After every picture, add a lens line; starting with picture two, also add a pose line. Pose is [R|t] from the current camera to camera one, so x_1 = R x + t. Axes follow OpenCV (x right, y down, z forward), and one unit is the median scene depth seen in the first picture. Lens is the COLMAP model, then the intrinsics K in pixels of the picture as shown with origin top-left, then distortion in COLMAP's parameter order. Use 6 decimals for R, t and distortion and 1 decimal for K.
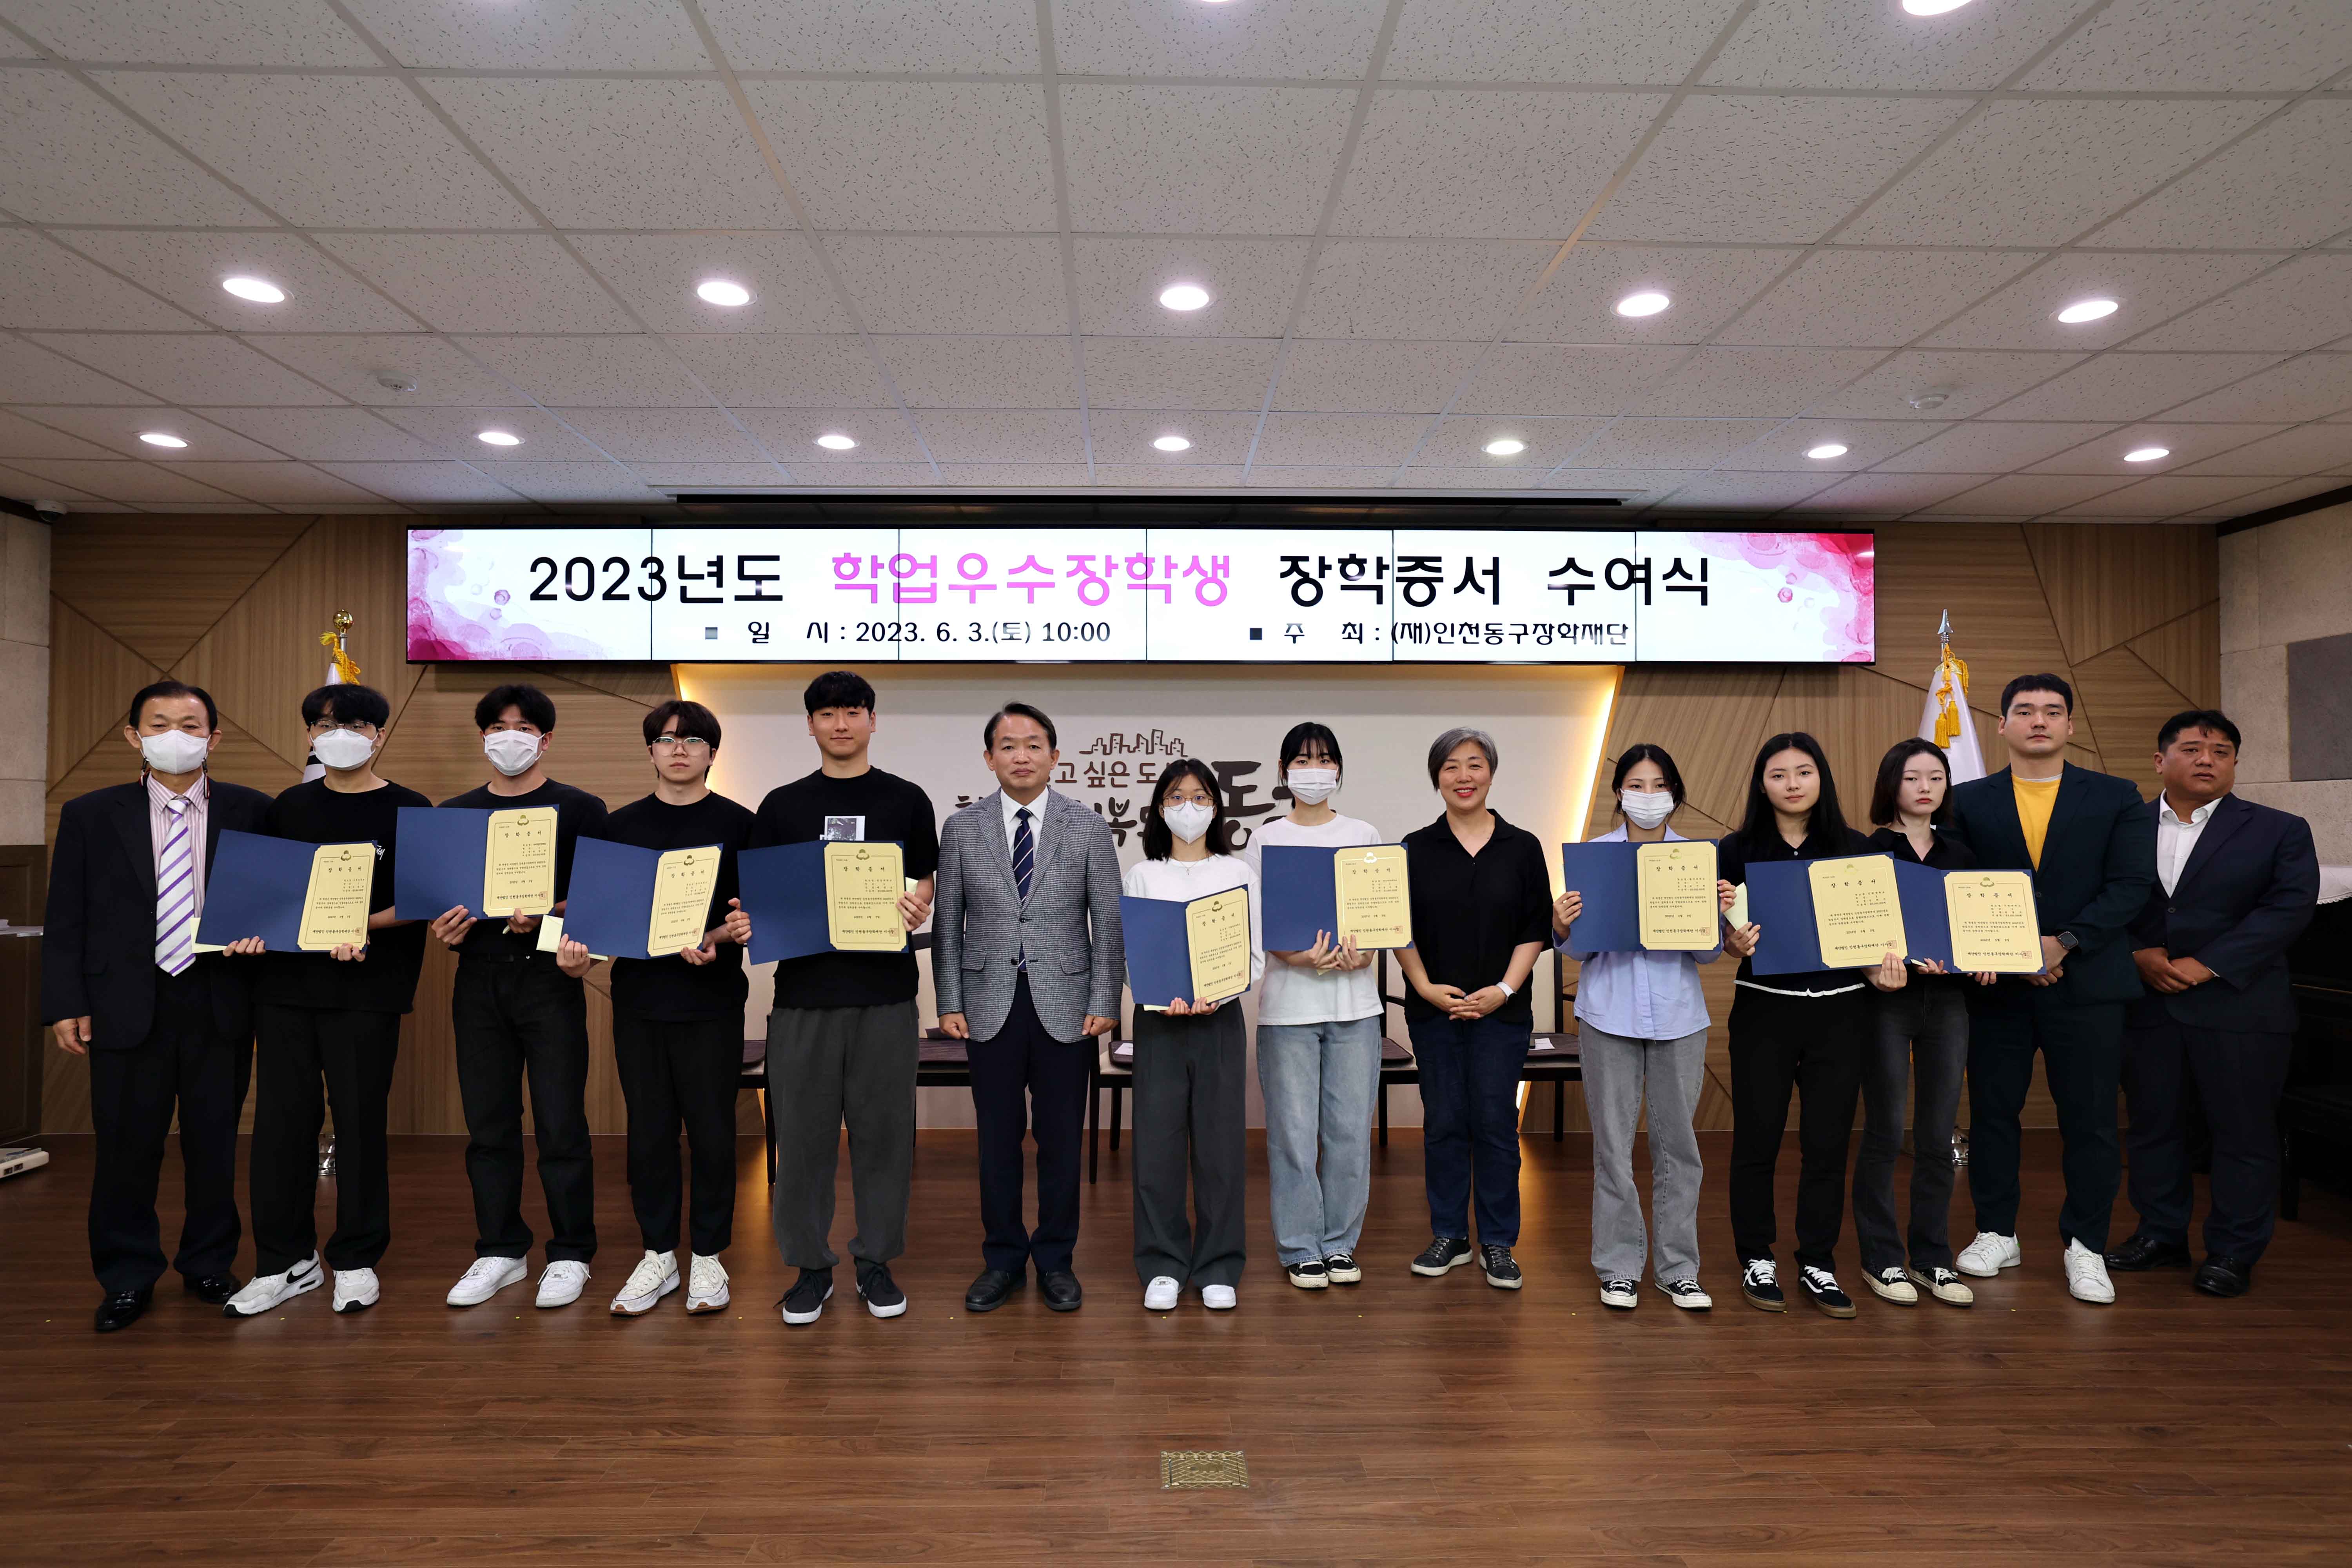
lens RADIAL K [[1221.2, 0, 1161.0], [0, 1221.2, 809.2], [0, 0, 1]] dist [-0.037649, 0.025786]
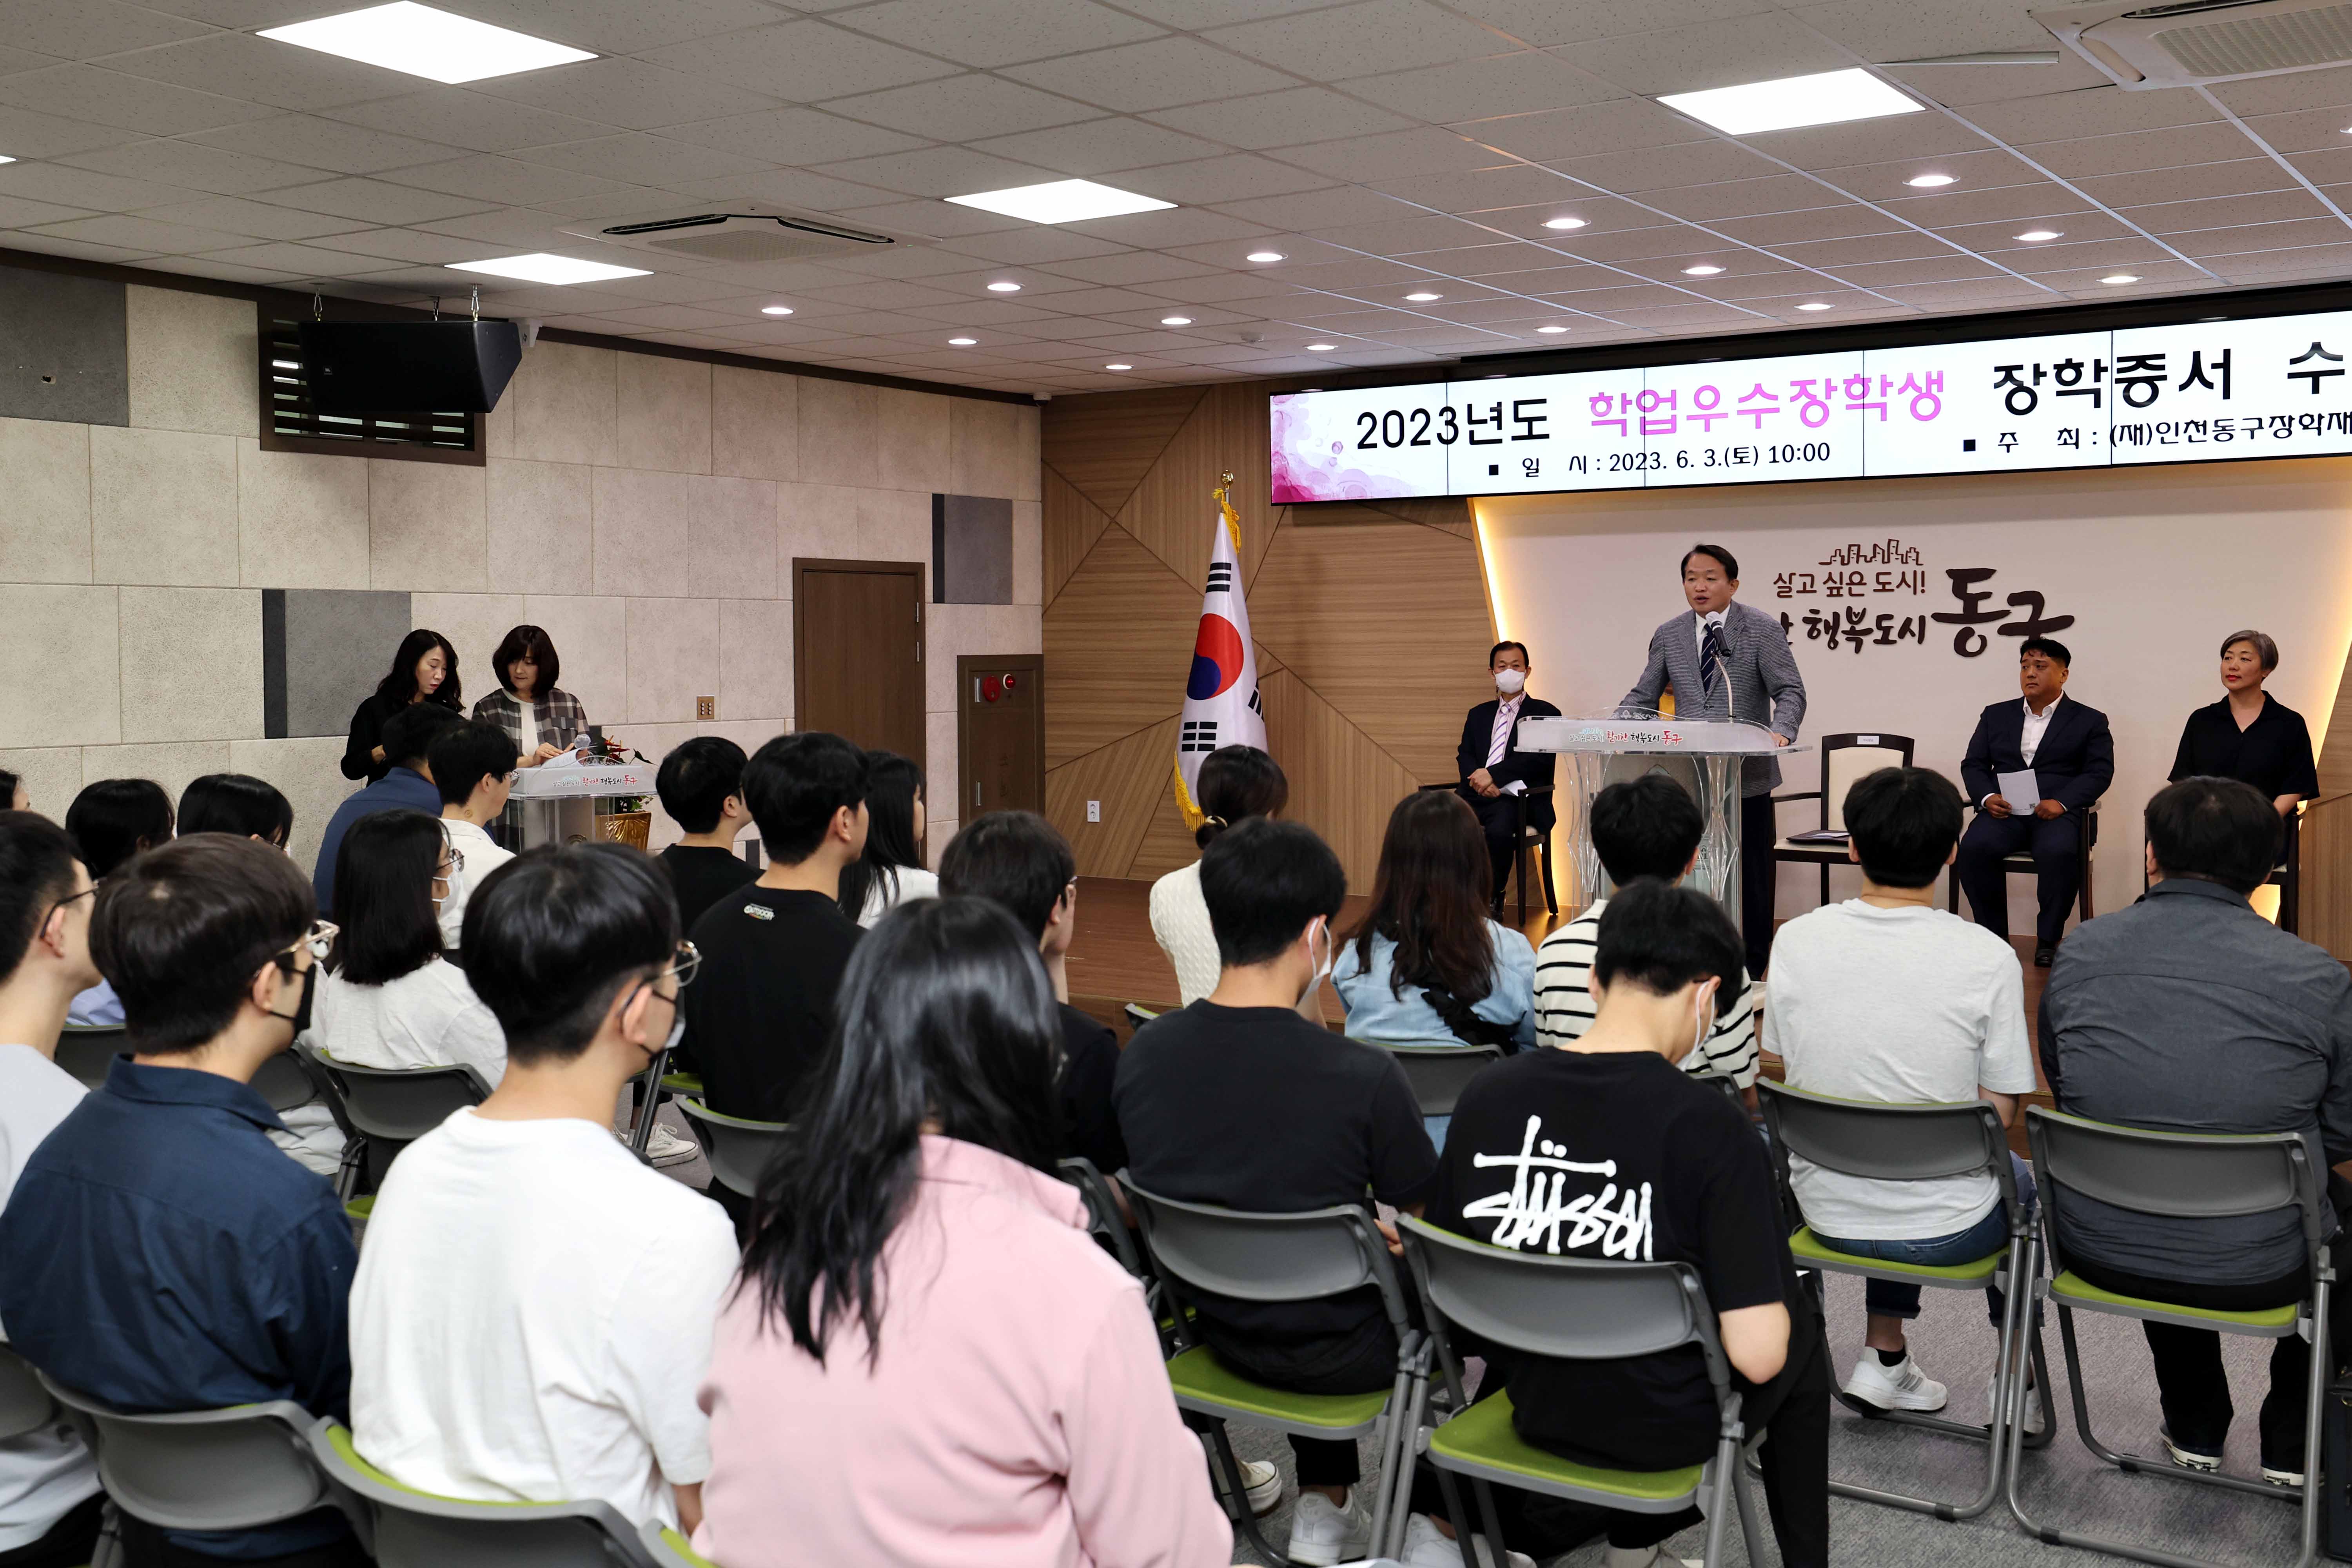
lens RADIAL K [[2330.9, 0, 1229.7], [0, 2330.9, 712.6], [0, 0, 1]] dist [0.029610, 0.089292]
pose [[0.823575, 0.012639, -0.567067, 0.686141], [0.016458, 0.998798, 0.046164, -0.020681], [0.566969, -0.047353, 0.822377, -0.981788]]
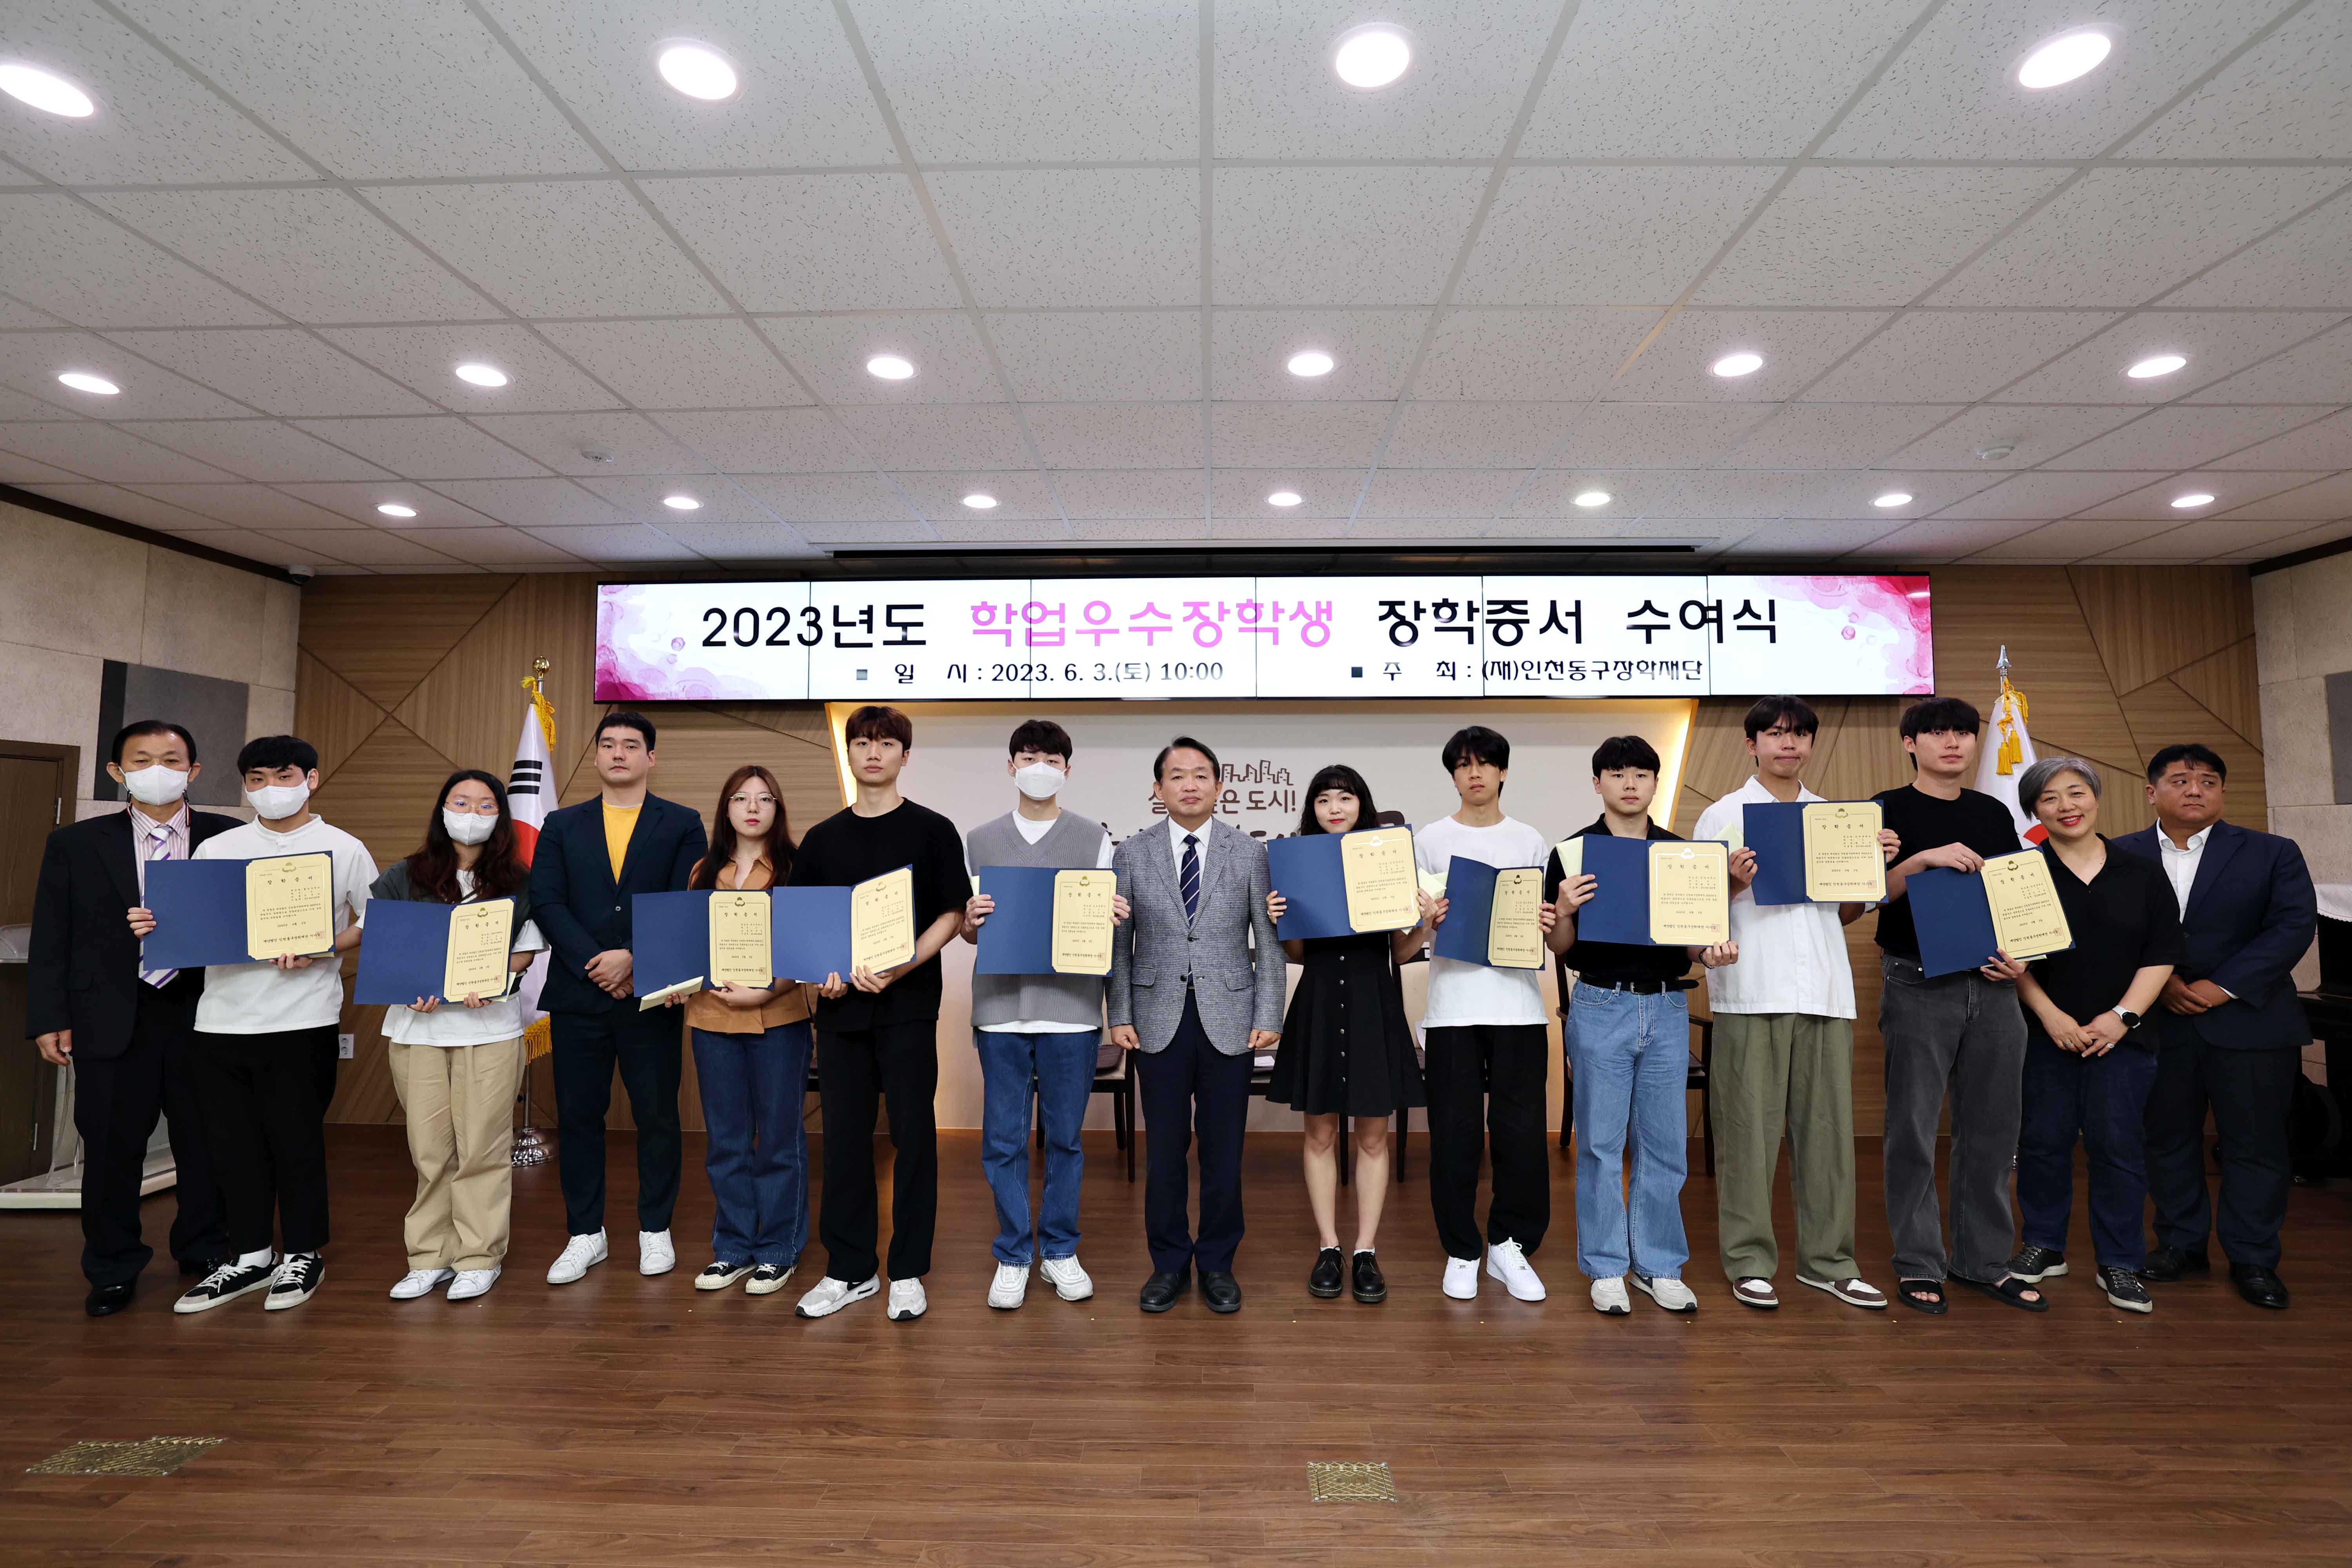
lens RADIAL K [[1094.2, 0, 1194.6], [0, 1094.2, 776.8], [0, 0, 1]] dist [-0.049979, 0.019911]
pose [[0.999195, -0.003382, -0.039976, -0.028200], [0.001478, 0.998867, -0.047571, -0.004368], [0.040091, 0.047474, 0.998068, 0.026847]]
